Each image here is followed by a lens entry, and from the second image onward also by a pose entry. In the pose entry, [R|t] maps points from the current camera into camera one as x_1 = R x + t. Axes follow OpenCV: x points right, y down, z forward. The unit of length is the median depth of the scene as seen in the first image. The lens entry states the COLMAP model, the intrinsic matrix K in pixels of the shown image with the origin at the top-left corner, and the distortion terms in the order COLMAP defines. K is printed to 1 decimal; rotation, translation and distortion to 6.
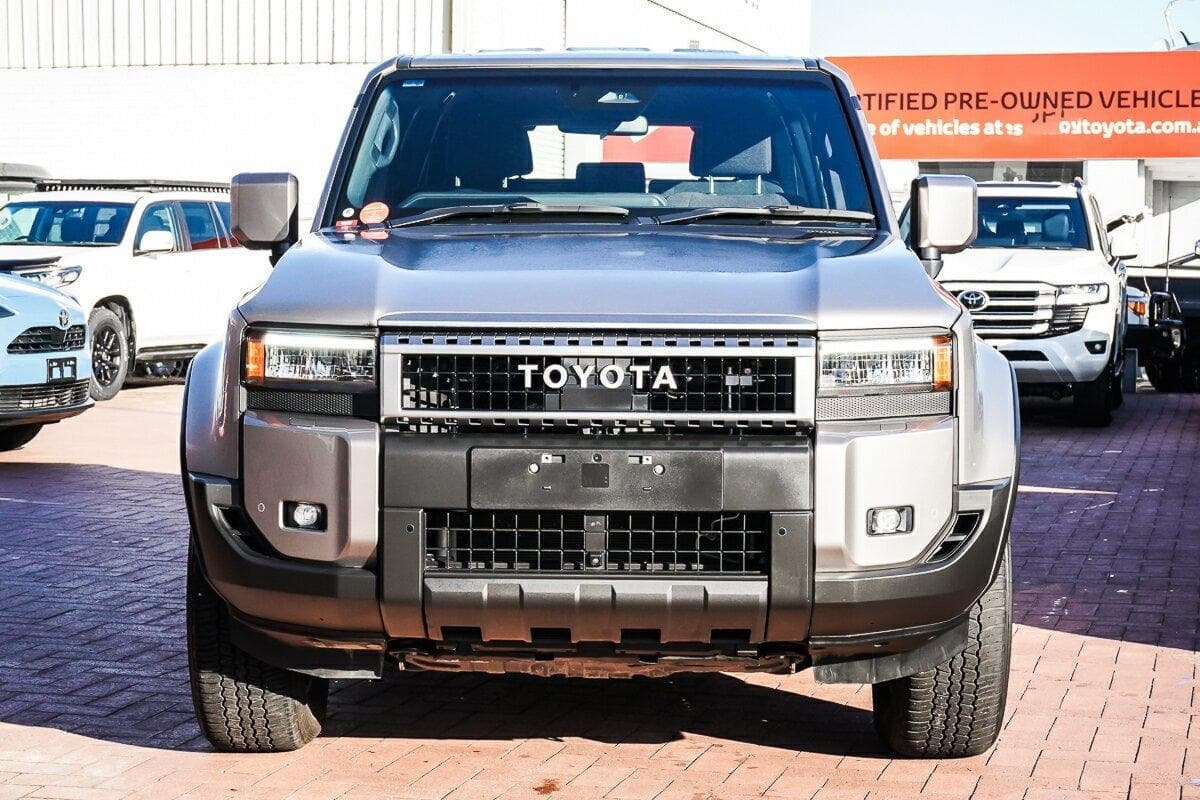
lens RADIAL K [[2537.3, 0, 600.0], [0, 2537.3, 400.0], [0, 0, 1]] dist [0.068904, -0.084379]
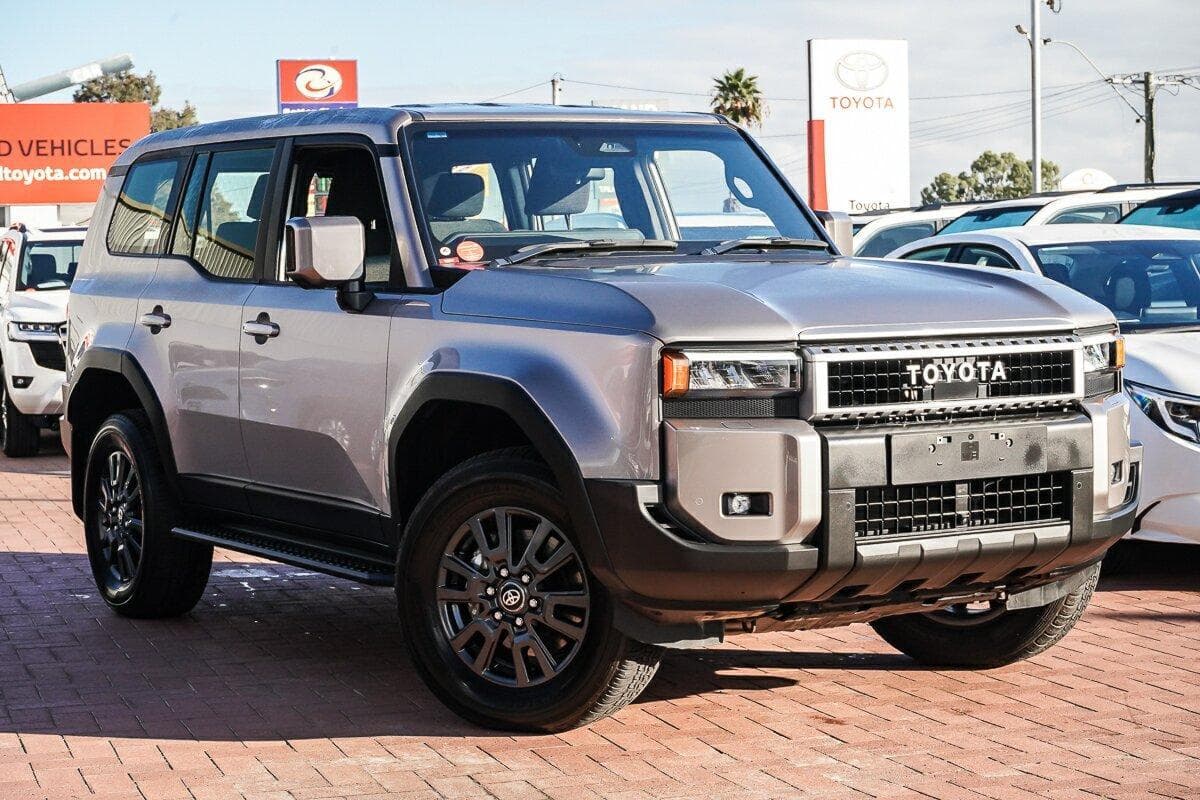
lens RADIAL K [[2537.3, 0, 600.0], [0, 2537.3, 400.0], [0, 0, 1]] dist [0.068904, -0.084379]
pose [[0.825414, -0.054059, 0.561934, -0.847724], [0.064350, 0.997926, 0.001480, -0.008931], [-0.560849, 0.034939, 0.827181, 0.064895]]
